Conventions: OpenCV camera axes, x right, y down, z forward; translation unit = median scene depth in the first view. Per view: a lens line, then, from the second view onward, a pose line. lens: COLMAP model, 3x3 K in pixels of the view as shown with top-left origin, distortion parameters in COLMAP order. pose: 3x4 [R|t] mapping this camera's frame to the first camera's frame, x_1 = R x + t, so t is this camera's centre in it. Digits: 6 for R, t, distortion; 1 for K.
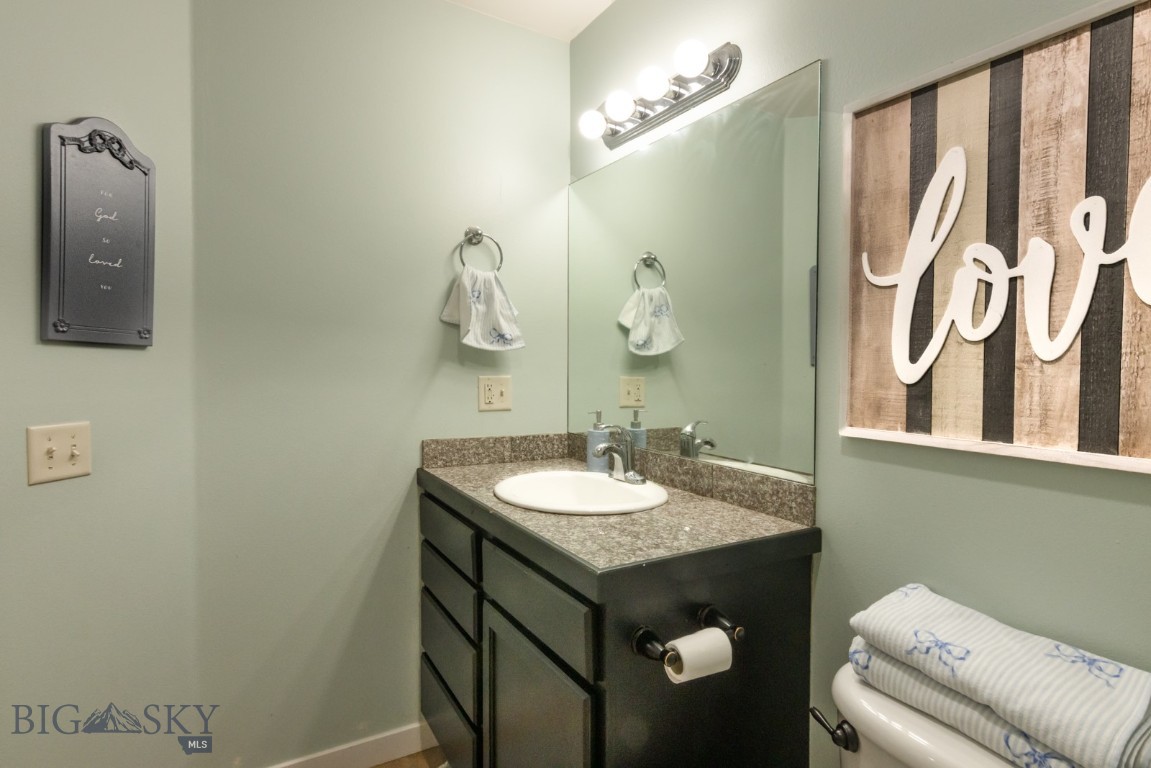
lens RADIAL K [[598.1, 0, 575.7], [0, 598.1, 376.1], [0, 0, 1]] dist [0.014712, -0.001227]
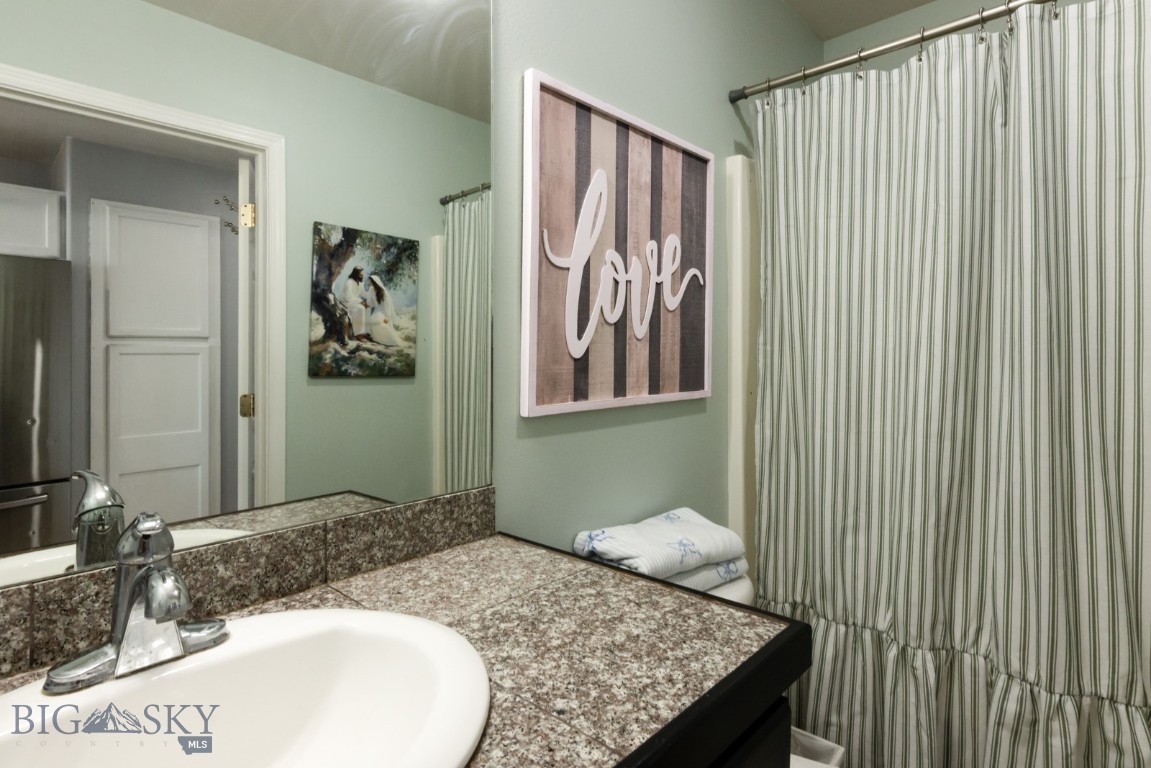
lens RADIAL K [[598.1, 0, 573.2], [0, 598.1, 350.3], [0, 0, 1]] dist [0.014712, -0.001227]
pose [[-0.287644, -0.001787, 0.957736, -0.515629], [0.025532, 0.999629, 0.009533, -0.012951], [-0.957397, 0.027195, -0.287492, 1.324653]]
